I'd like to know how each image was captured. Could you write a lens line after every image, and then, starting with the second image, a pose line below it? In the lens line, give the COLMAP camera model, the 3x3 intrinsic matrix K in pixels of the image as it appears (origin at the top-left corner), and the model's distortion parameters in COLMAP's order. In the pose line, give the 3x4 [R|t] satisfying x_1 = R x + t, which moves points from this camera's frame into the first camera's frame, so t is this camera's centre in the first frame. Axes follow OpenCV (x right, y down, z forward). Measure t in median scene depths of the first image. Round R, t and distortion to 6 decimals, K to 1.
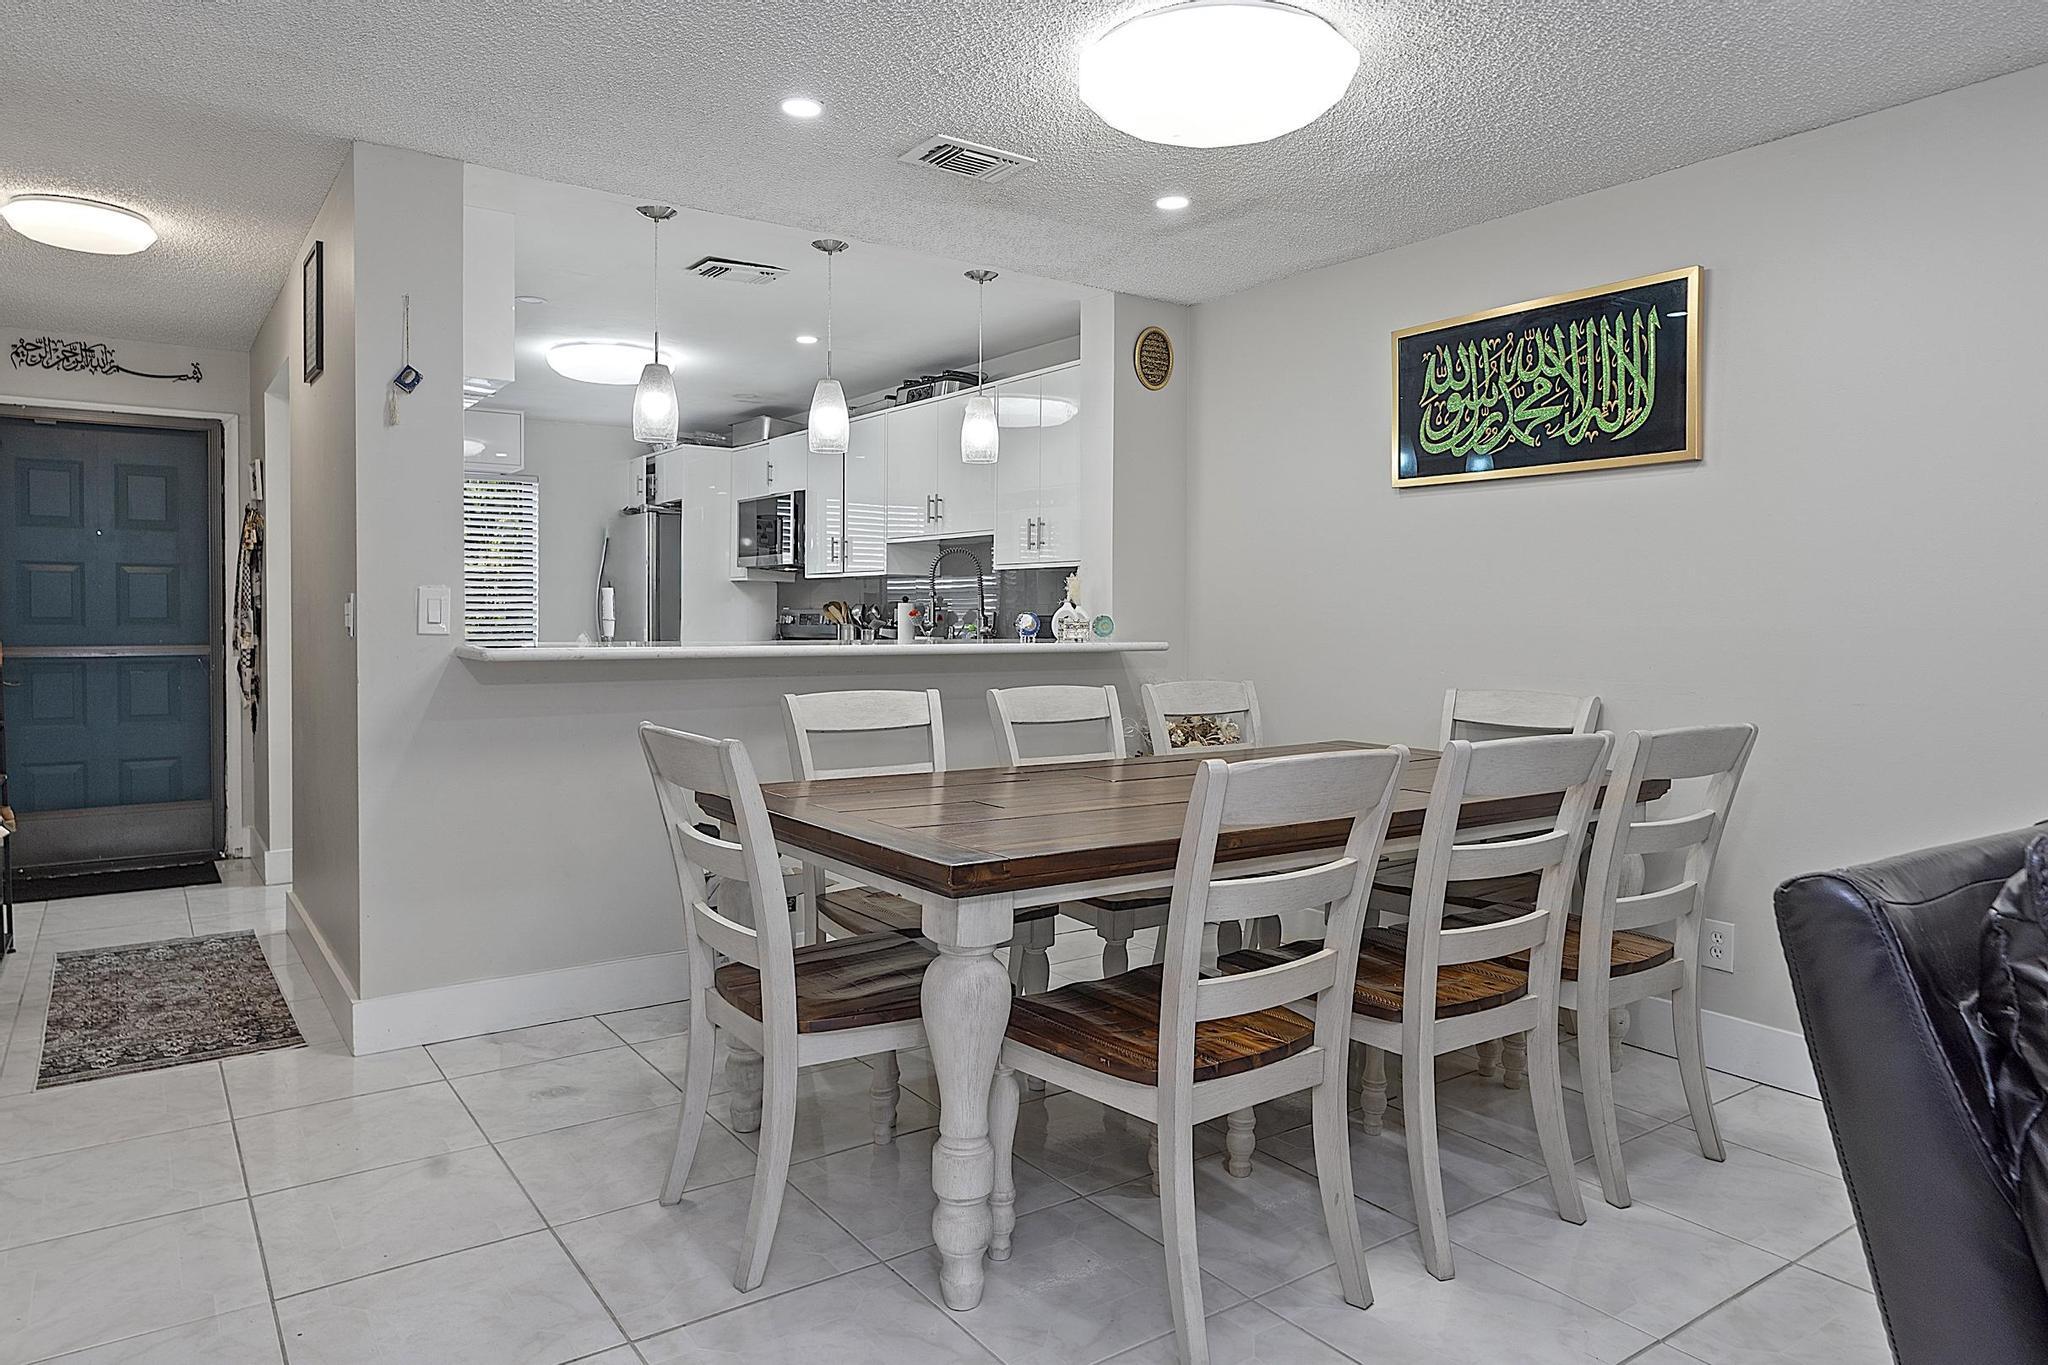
lens RADIAL K [[1275.8, 0, 1000.9], [0, 1275.8, 645.0], [0, 0, 1]] dist [-0.003197, 0.000272]
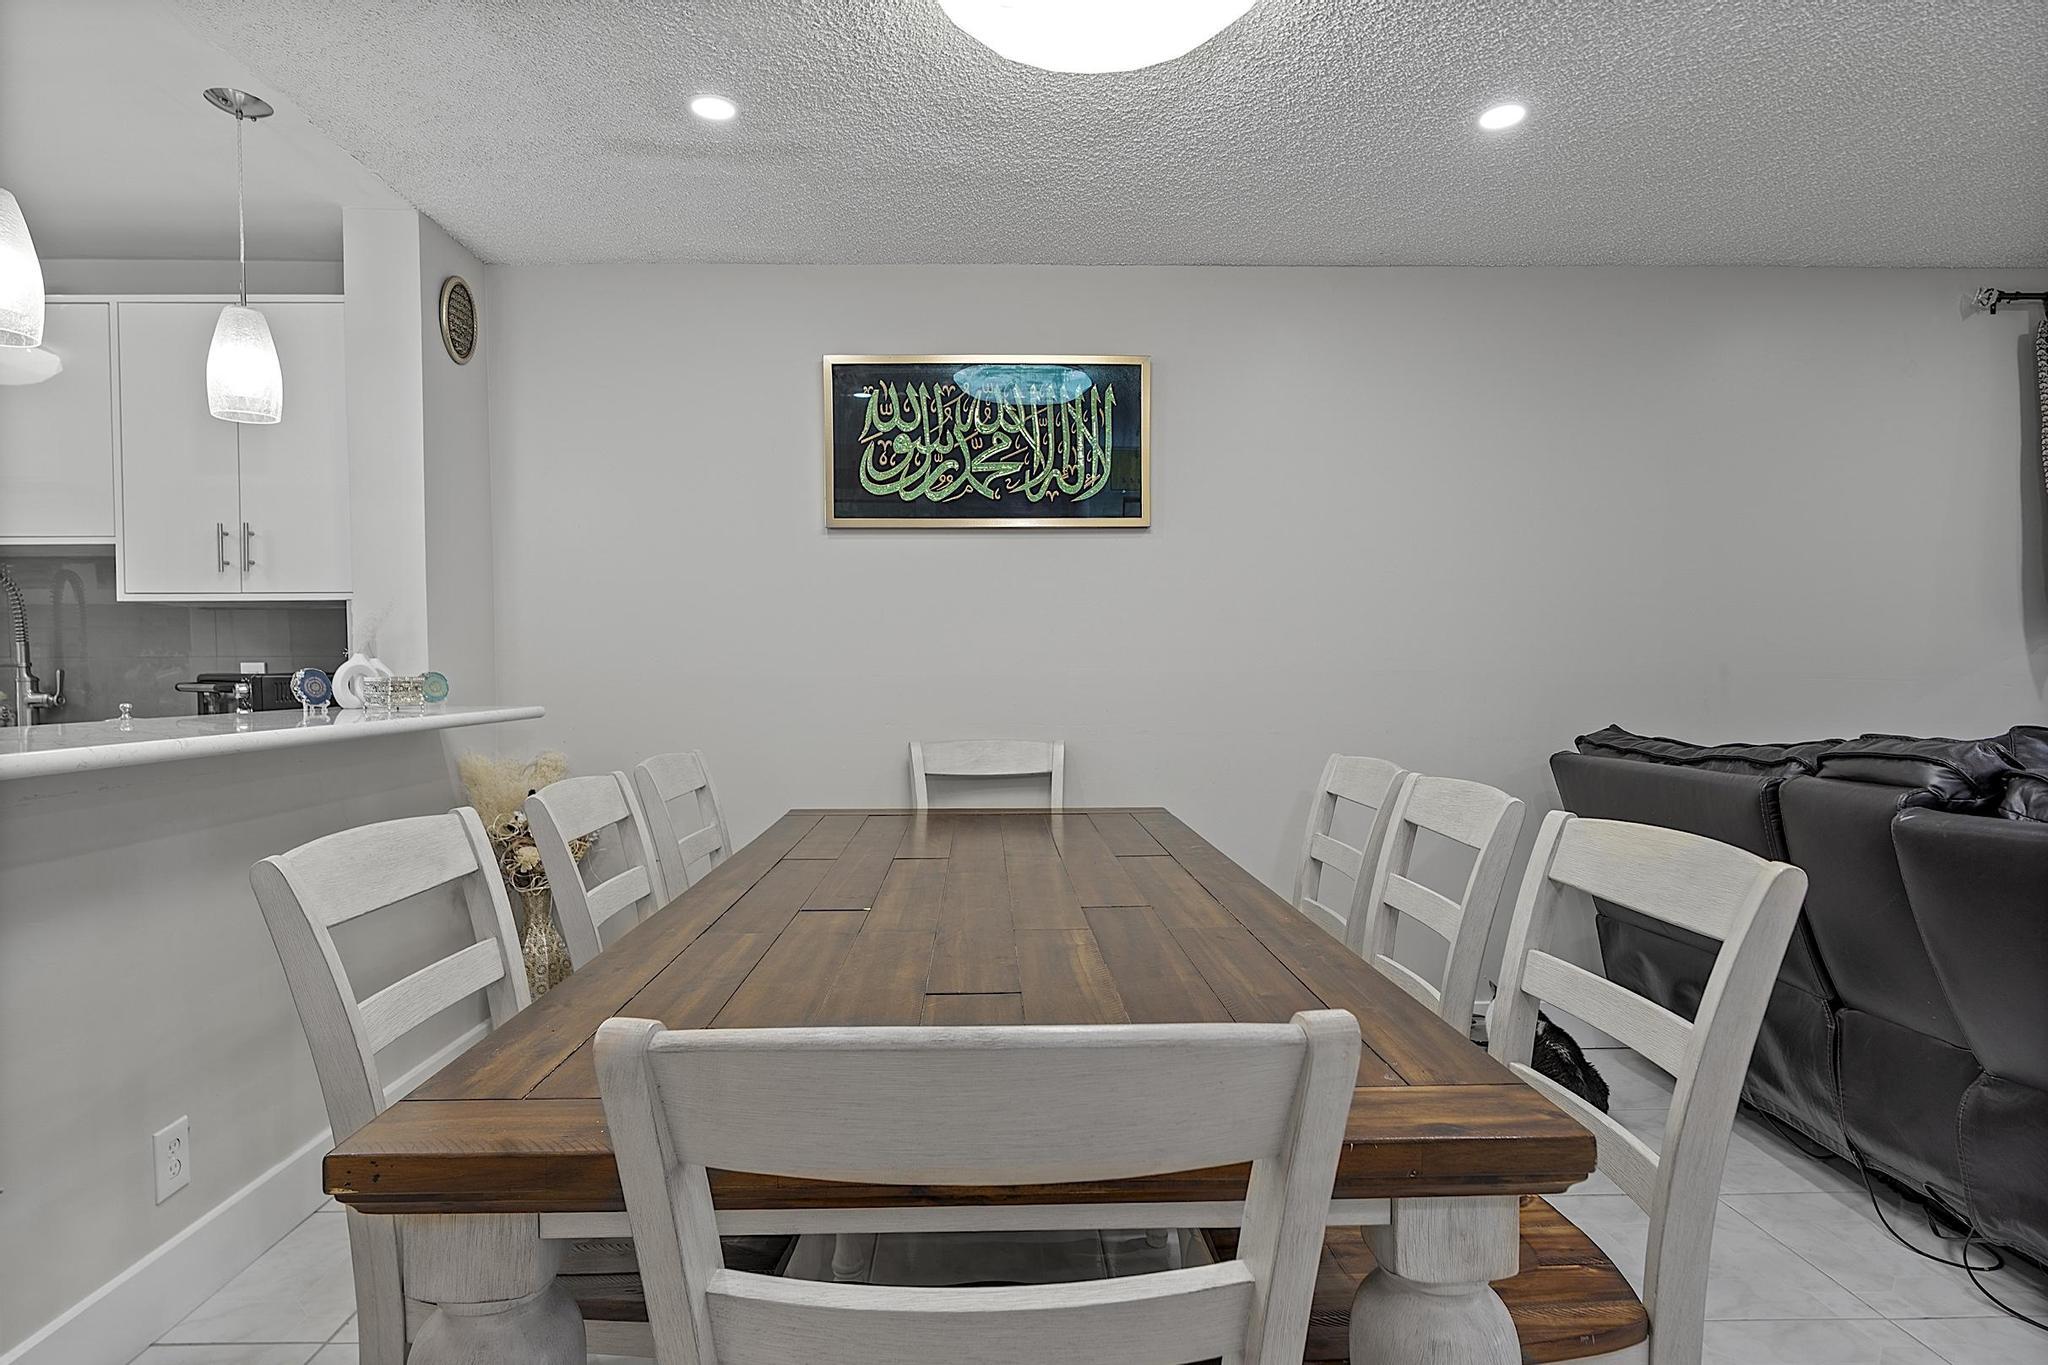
lens RADIAL K [[1092.8, 0, 1014.7], [0, 1092.8, 683.9], [0, 0, 1]] dist [-0.001163, 0.000717]
pose [[0.548430, -0.022315, 0.835898, -0.295734], [0.028710, 0.999557, 0.007848, -0.014352], [-0.835703, 0.019695, 0.548828, 0.496147]]
